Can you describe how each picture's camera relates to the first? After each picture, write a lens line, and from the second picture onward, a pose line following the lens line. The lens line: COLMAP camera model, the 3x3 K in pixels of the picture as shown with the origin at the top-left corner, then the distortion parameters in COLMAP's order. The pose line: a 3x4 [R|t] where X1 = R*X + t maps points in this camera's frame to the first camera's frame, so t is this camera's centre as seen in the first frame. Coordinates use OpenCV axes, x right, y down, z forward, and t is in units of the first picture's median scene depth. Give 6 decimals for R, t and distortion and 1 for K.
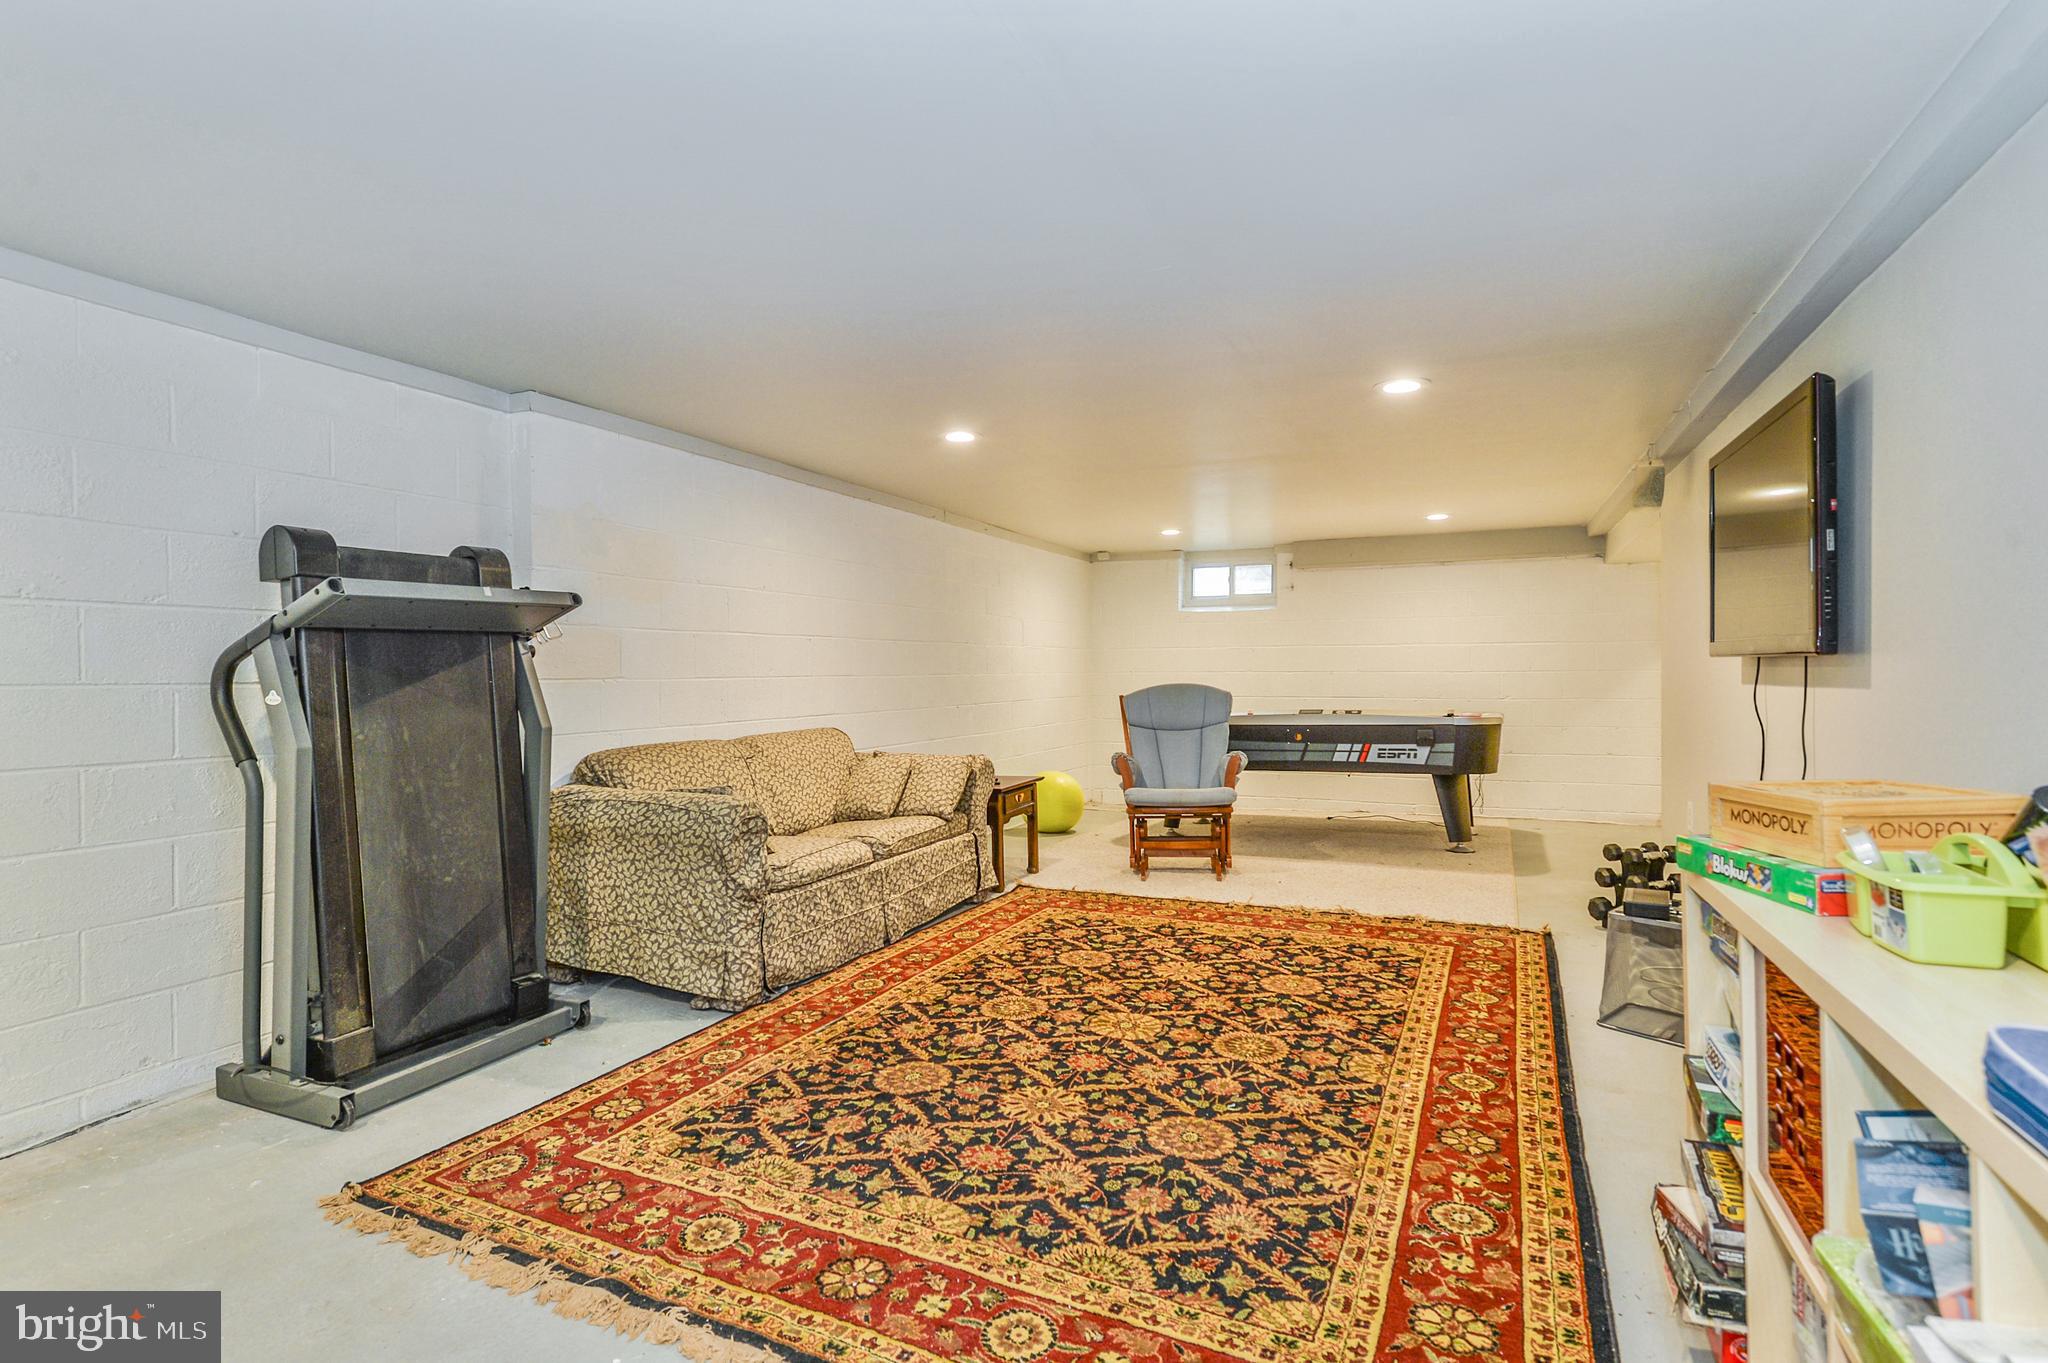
lens RADIAL K [[982.3, 0, 1015.4], [0, 982.3, 684.3], [0, 0, 1]] dist [0.002365, -0.000063]
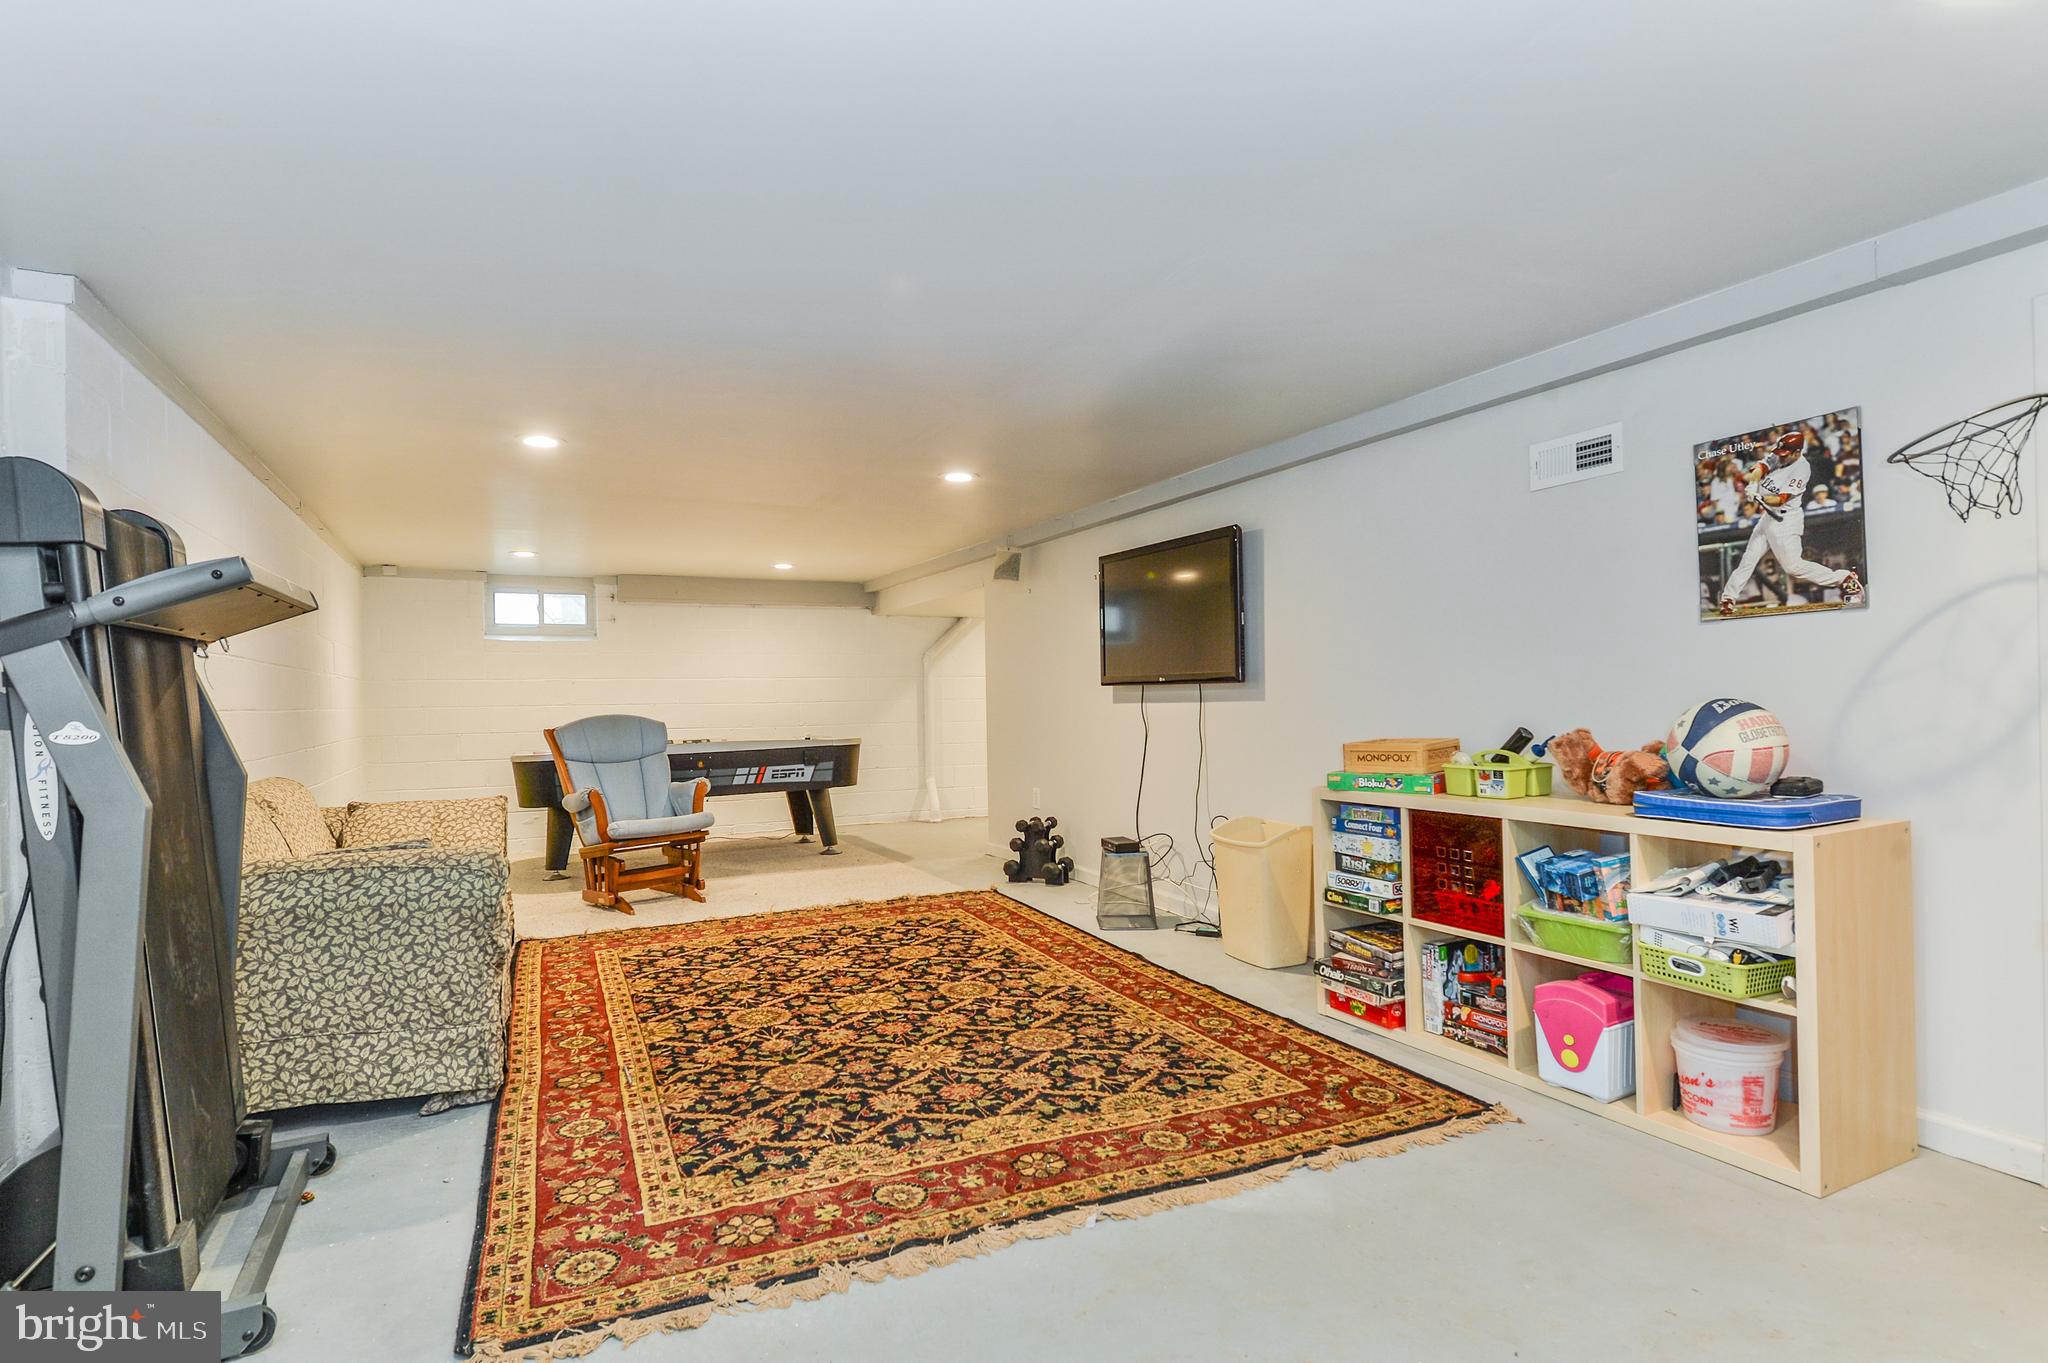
lens RADIAL K [[1001.4, 0, 1013.6], [0, 1001.4, 705.7], [0, 0, 1]] dist [0.003115, 0.000006]
pose [[0.656259, -0.010371, 0.754464, -0.670990], [0.022562, 0.999728, -0.005883, 0.010456], [-0.754198, 0.020883, 0.656315, 0.095067]]
